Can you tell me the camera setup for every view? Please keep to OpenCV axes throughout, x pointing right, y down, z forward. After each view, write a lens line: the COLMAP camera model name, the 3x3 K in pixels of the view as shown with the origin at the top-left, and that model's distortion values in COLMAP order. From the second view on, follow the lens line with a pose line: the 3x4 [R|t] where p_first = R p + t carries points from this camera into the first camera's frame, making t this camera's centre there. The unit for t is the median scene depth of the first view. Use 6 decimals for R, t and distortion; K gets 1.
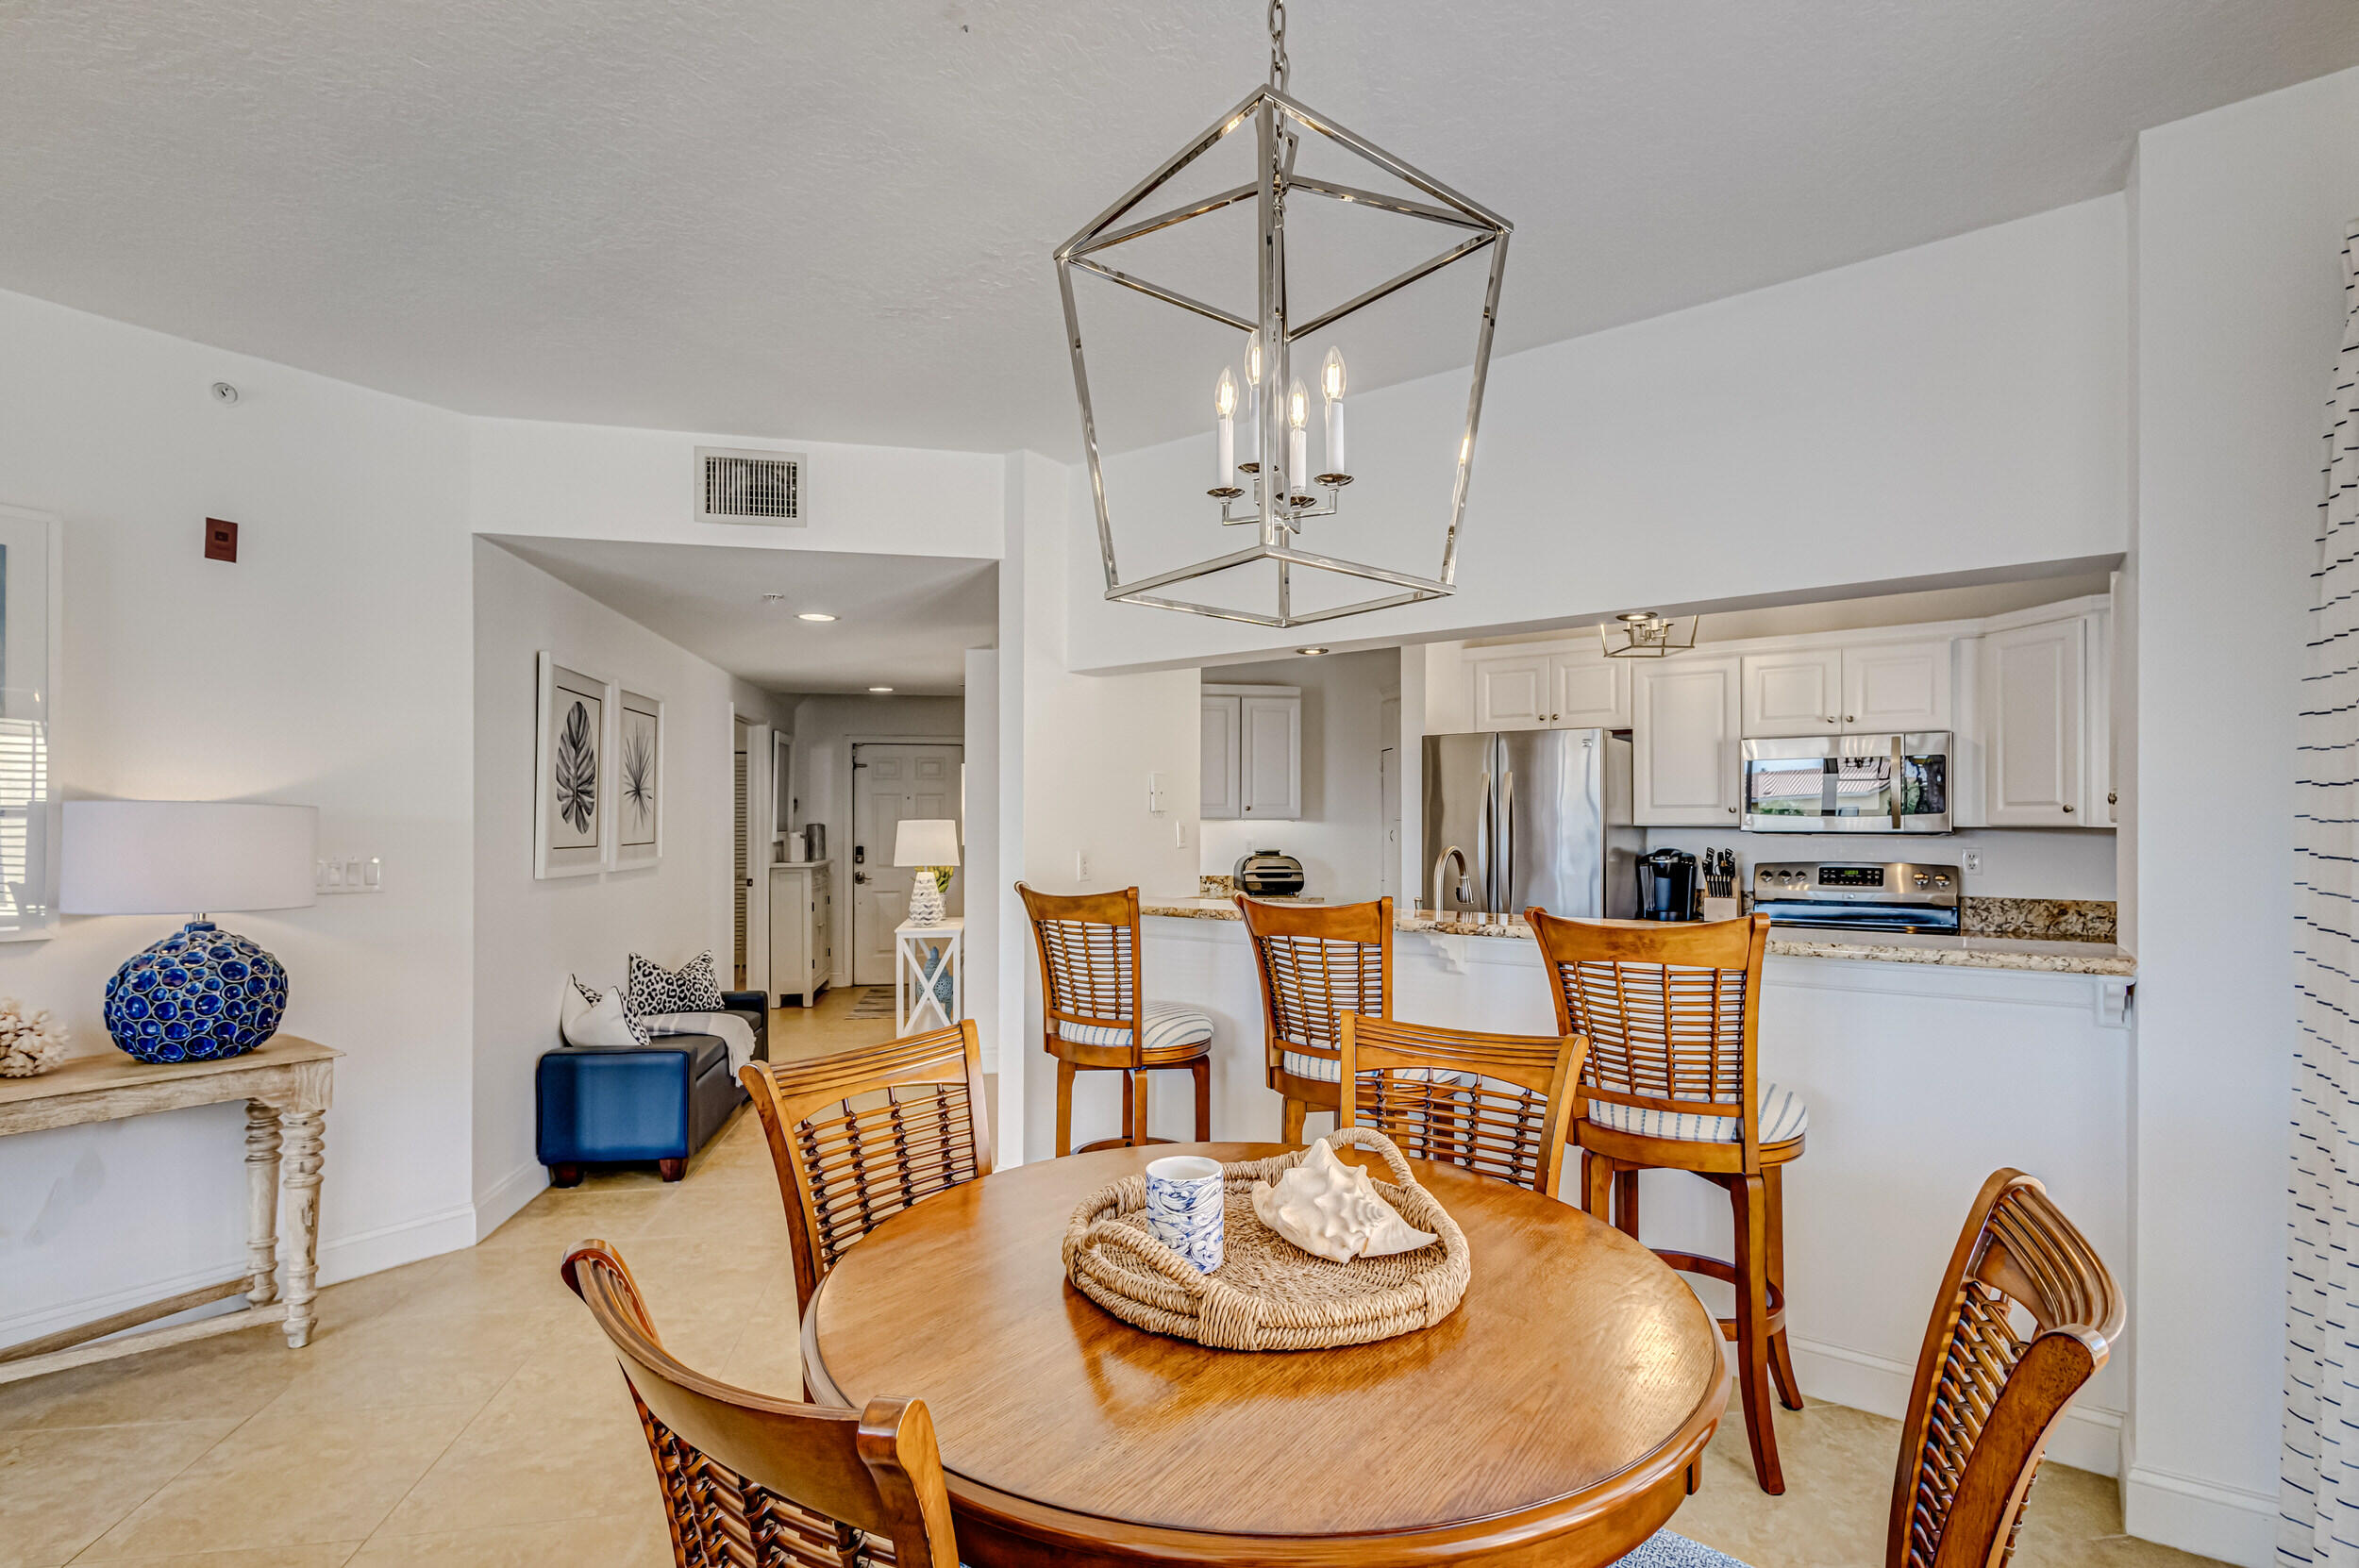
lens RADIAL K [[1118.8, 0, 1164.0], [0, 1118.8, 820.4], [0, 0, 1]] dist [0.015881, -0.000533]
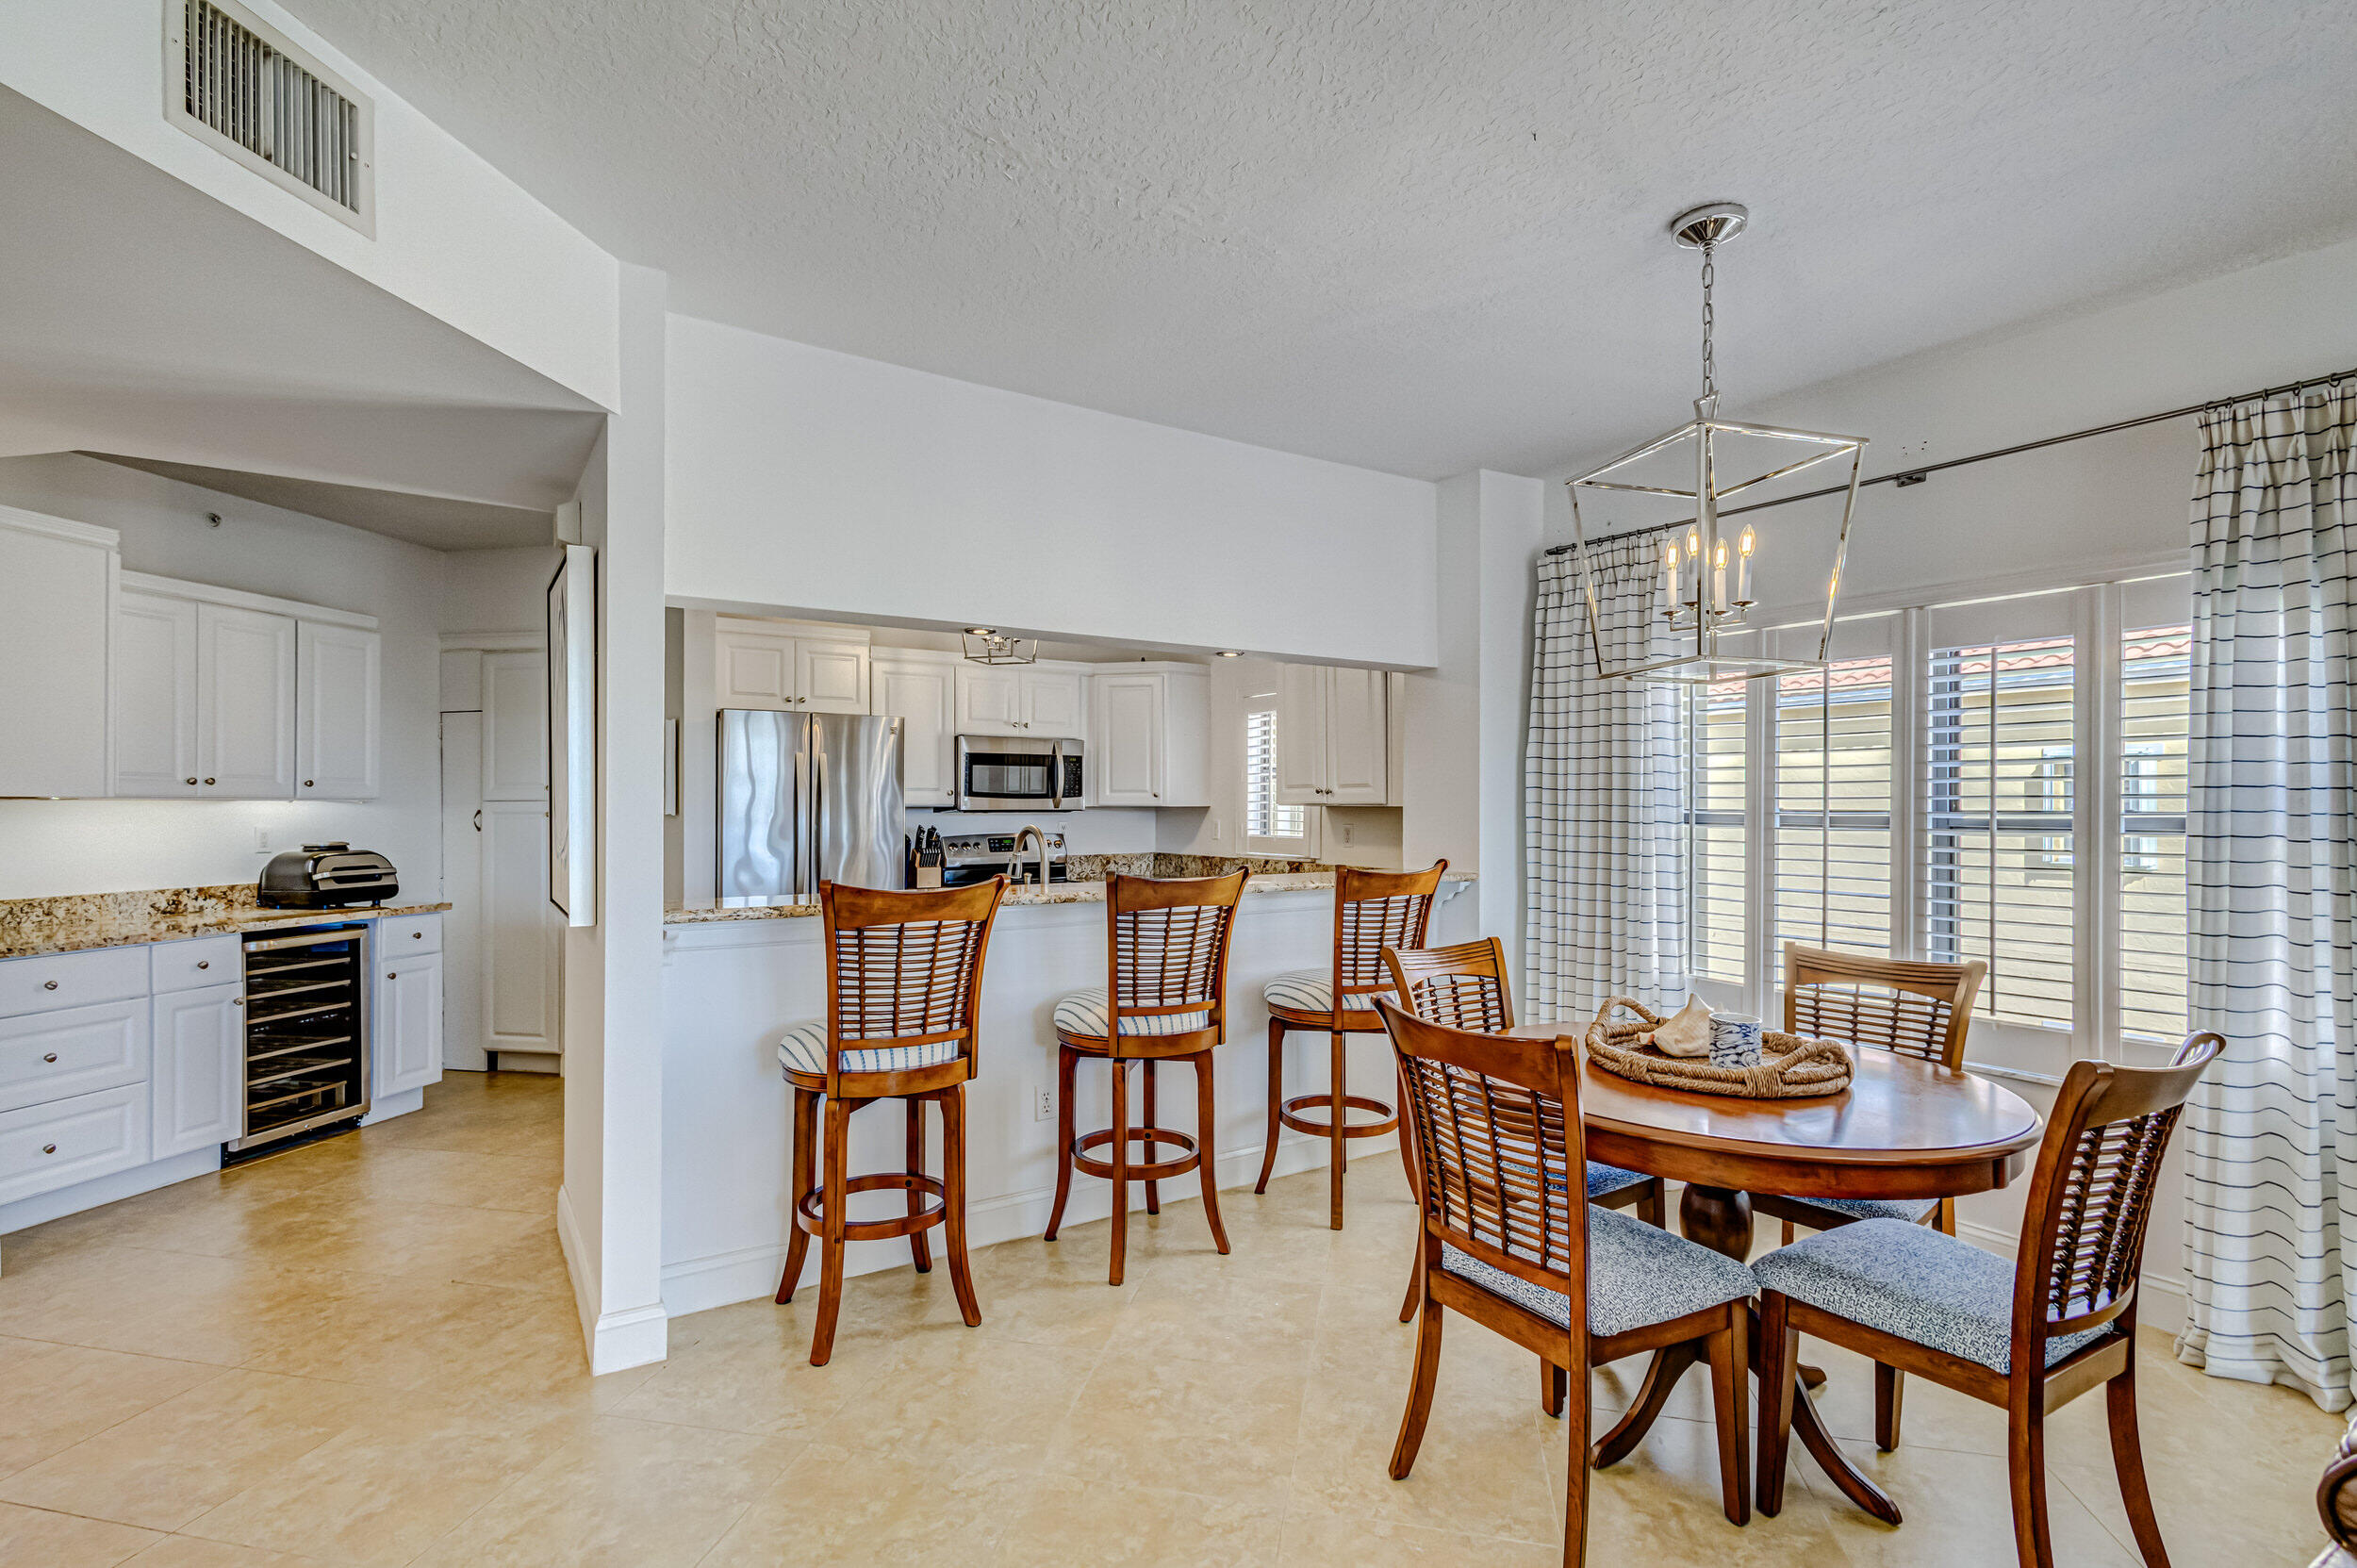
lens RADIAL K [[1118.0, 0, 1163.0], [0, 1118.0, 820.4], [0, 0, 1]] dist [0.015881, -0.000533]
pose [[0.343320, -0.015846, 0.939085, -0.534959], [-0.001369, 0.999848, 0.017372, -0.001400], [-0.939217, -0.007250, 0.343246, 0.366398]]
